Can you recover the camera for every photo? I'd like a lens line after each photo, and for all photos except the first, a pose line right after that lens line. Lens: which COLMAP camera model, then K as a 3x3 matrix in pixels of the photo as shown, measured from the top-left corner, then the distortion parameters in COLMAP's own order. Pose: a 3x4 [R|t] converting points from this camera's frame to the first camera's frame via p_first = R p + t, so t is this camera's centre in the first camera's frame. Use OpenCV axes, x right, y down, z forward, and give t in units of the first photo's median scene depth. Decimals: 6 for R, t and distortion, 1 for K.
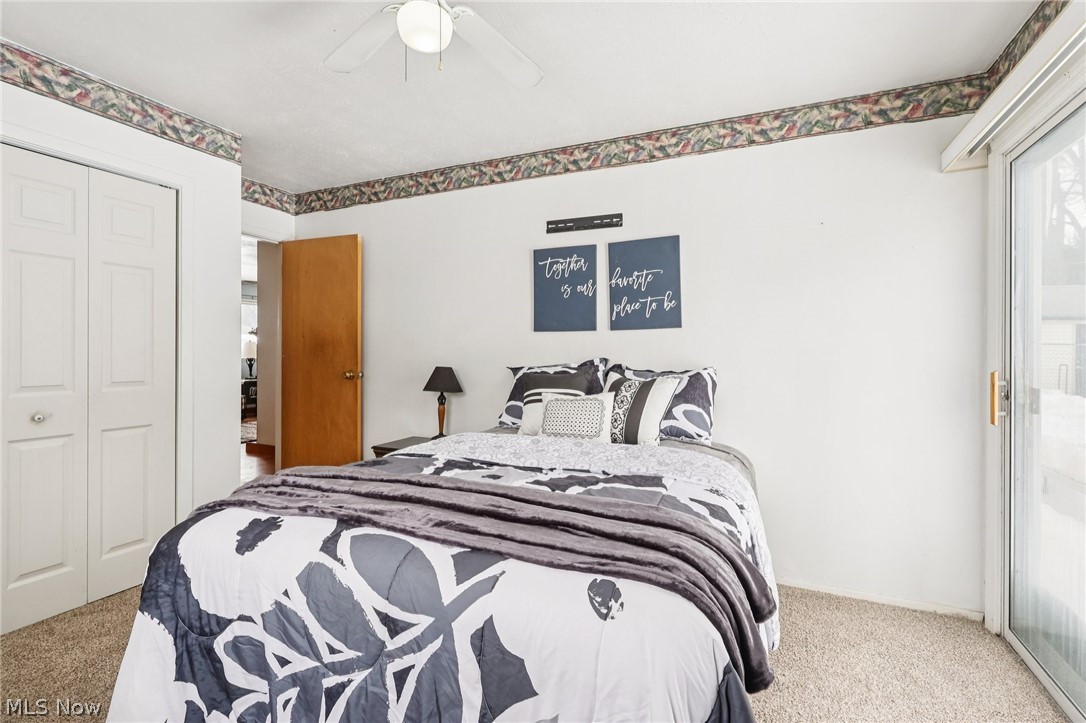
lens RADIAL K [[507.2, 0, 518.3], [0, 507.2, 351.3], [0, 0, 1]] dist [-0.002890, 0.000704]
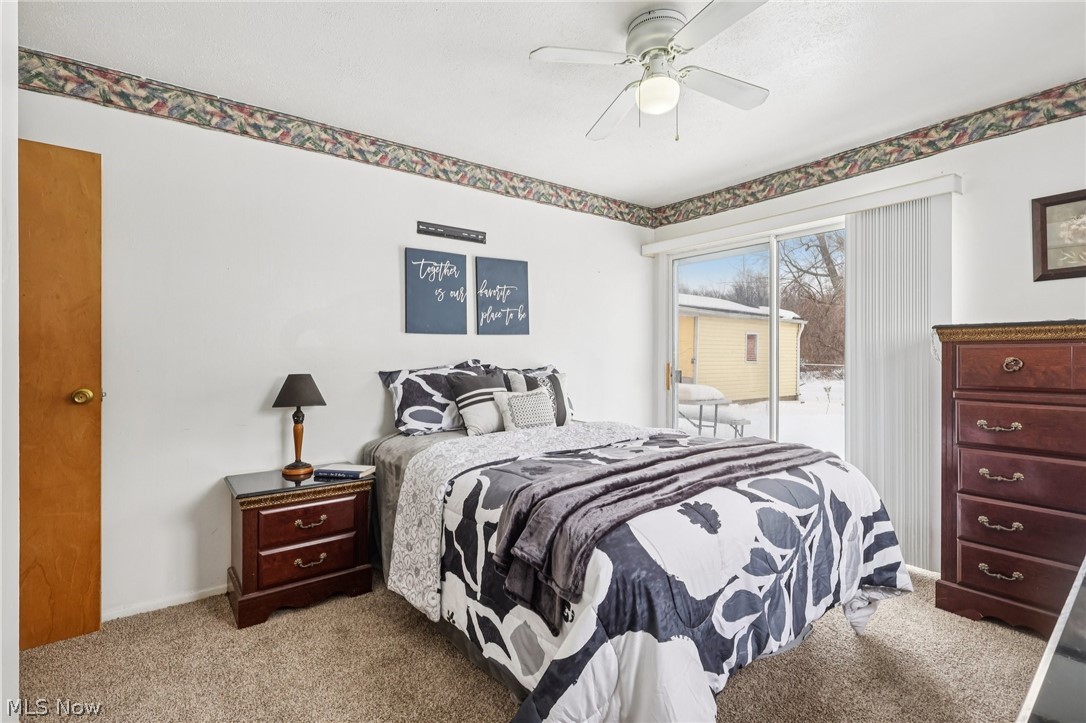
lens RADIAL K [[507.2, 0, 546.4], [0, 507.2, 352.8], [0, 0, 1]] dist [-0.002890, 0.000704]
pose [[0.467704, -0.003310, 0.883879, -0.729207], [0.001931, 0.999994, 0.002723, -0.003673], [-0.883883, 0.000433, 0.467708, 0.337580]]
